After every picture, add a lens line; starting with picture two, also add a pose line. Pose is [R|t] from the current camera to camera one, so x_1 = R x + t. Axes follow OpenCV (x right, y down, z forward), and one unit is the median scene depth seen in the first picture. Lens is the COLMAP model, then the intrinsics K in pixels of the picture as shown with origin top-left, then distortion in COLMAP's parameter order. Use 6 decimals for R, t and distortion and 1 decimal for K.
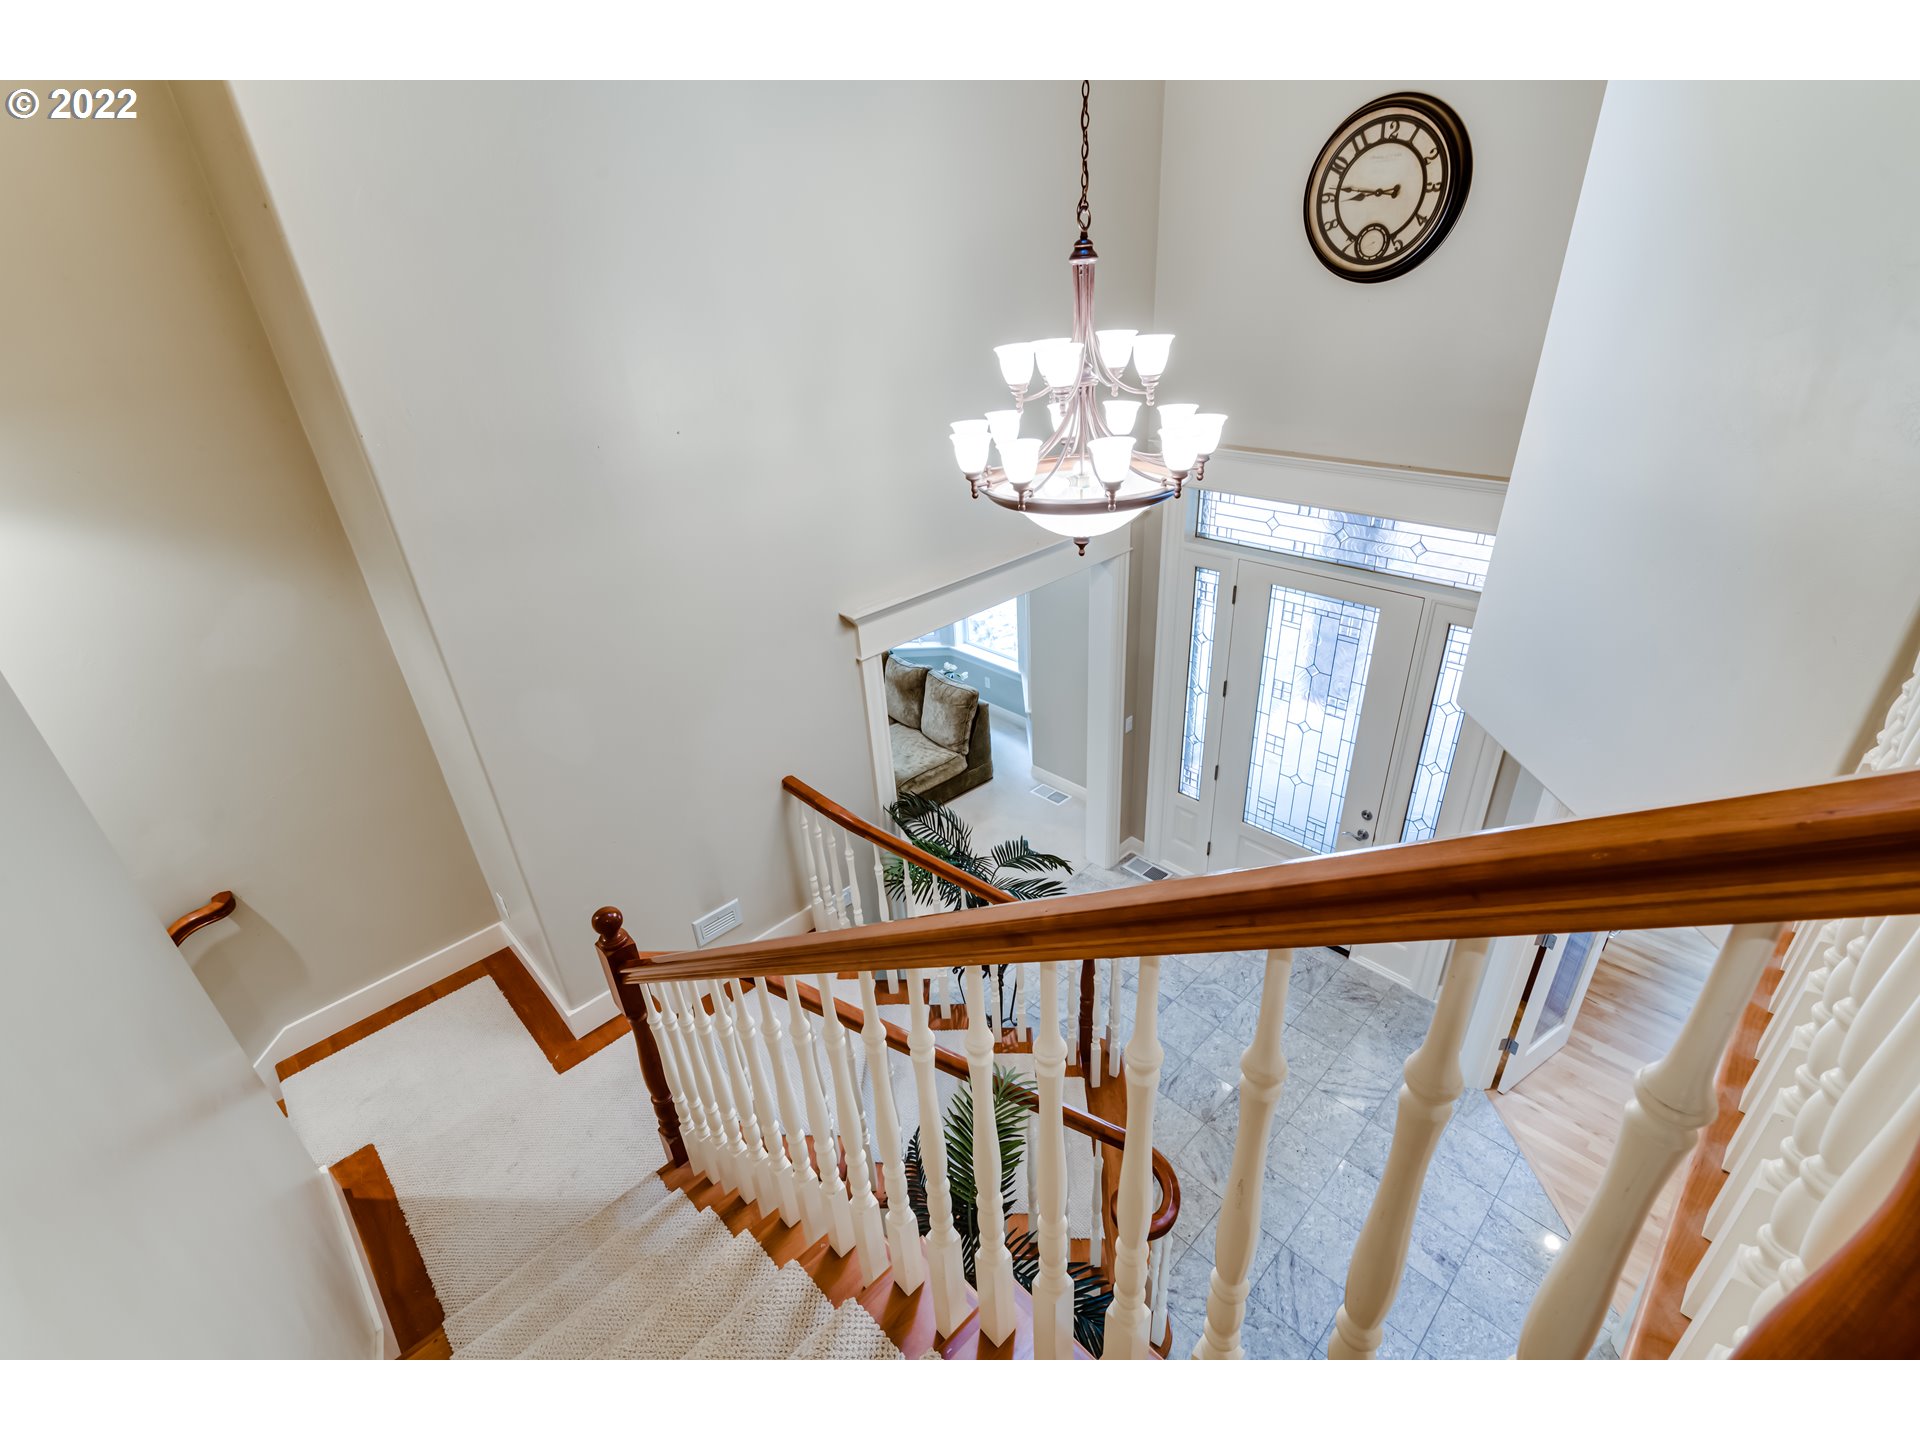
lens RADIAL K [[863.5, 0, 960.0], [0, 863.5, 720.0], [0, 0, 1]] dist [0.000065, 0.000121]
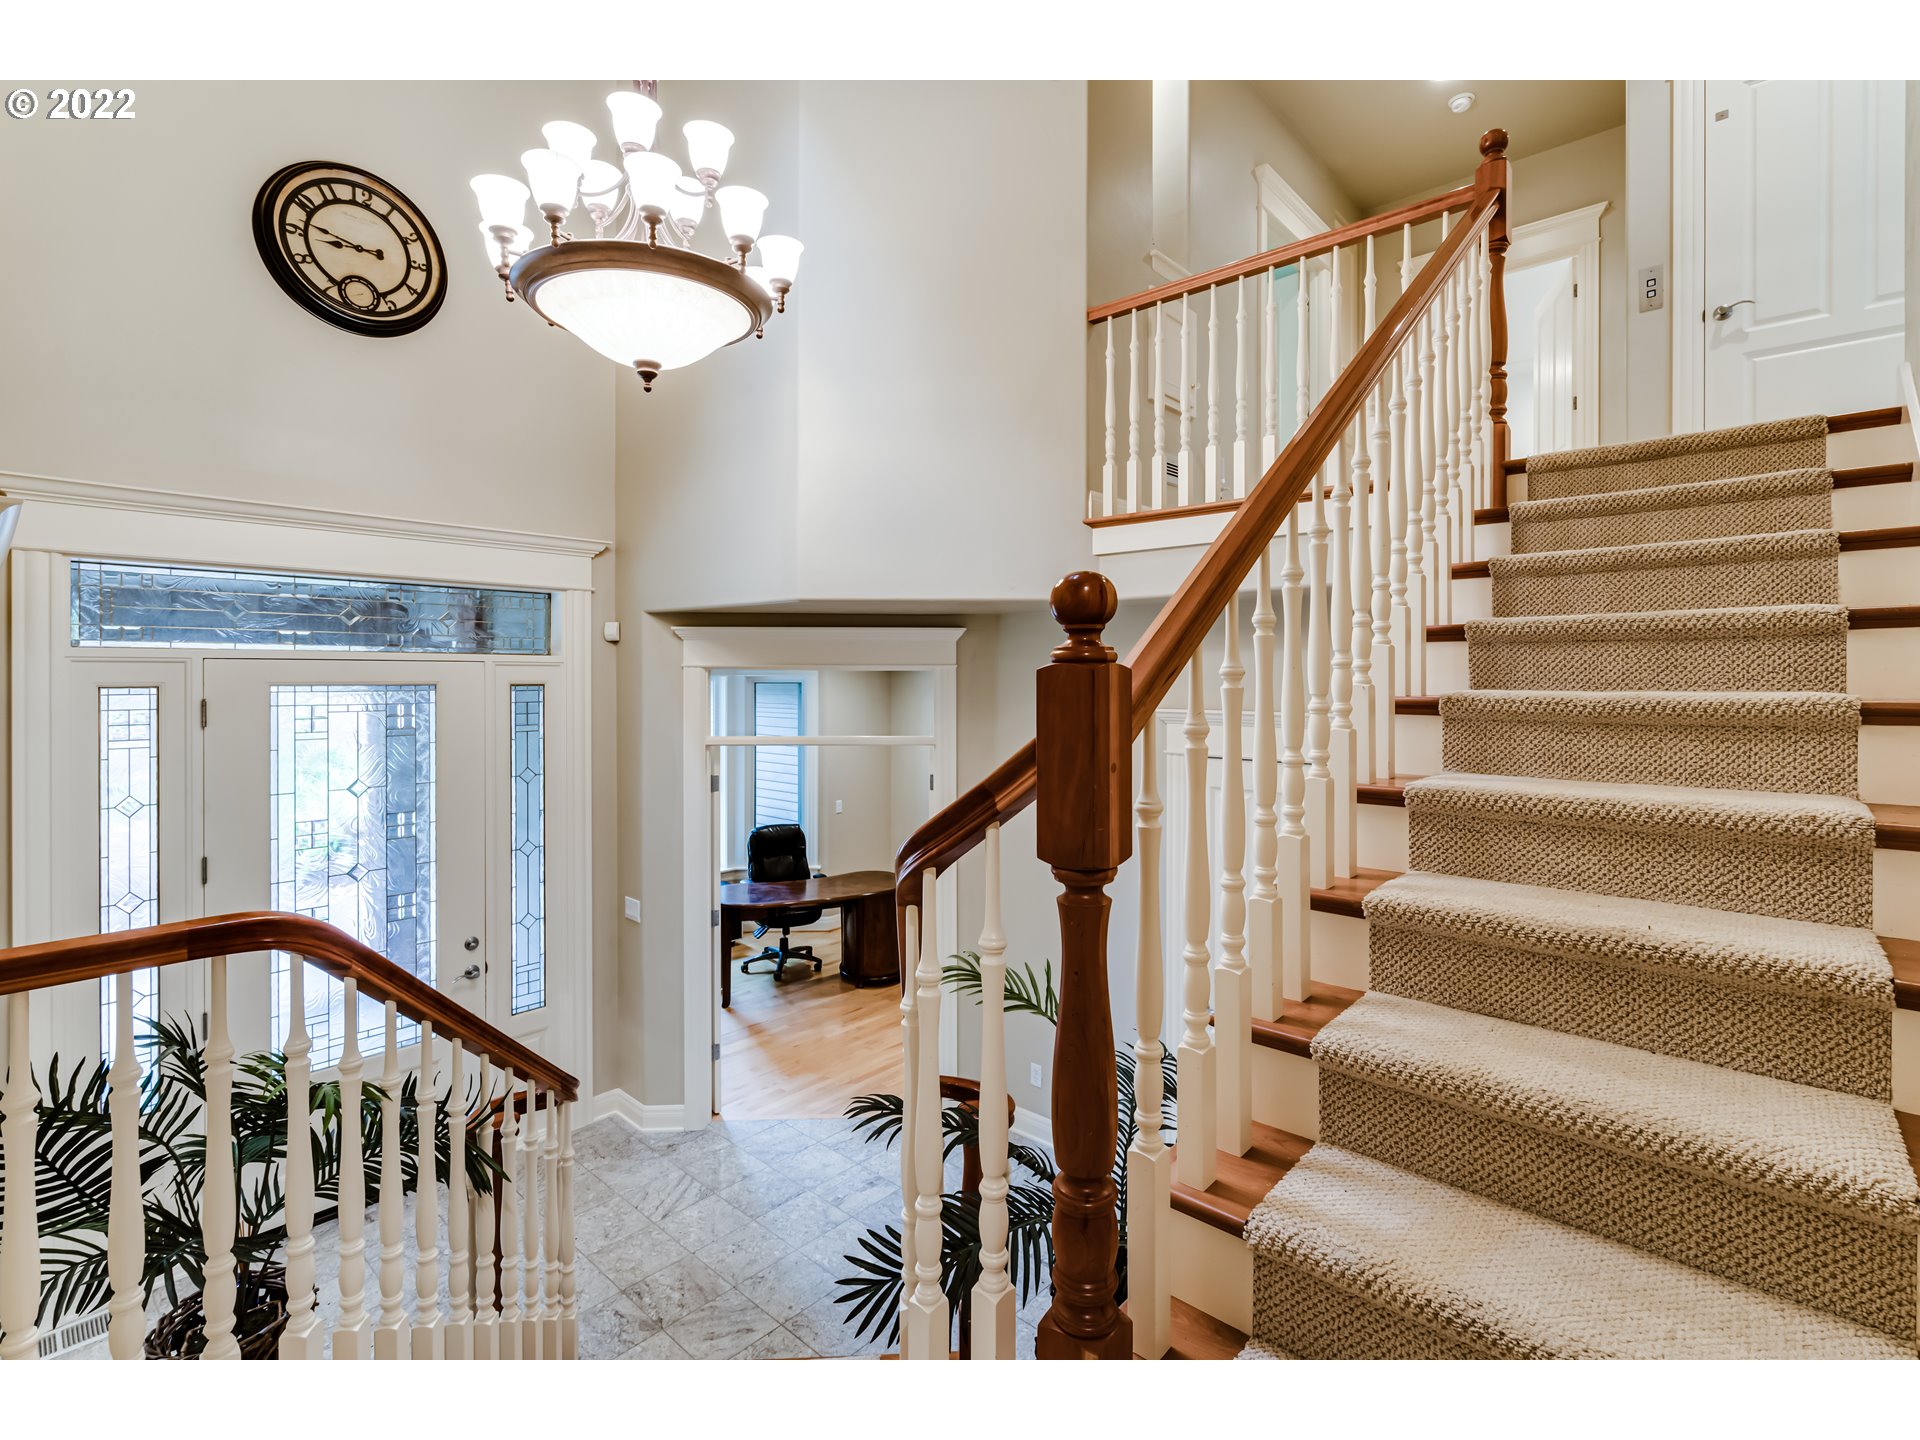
lens RADIAL K [[892.4, 0, 961.0], [0, 892.4, 681.0], [0, 0, 1]] dist [0.000729, 0.000276]
pose [[-0.076175, 0.051159, 0.995781, -0.544373], [0.479063, 0.877740, -0.008448, 0.156147], [-0.874469, 0.476399, -0.091370, 0.712412]]
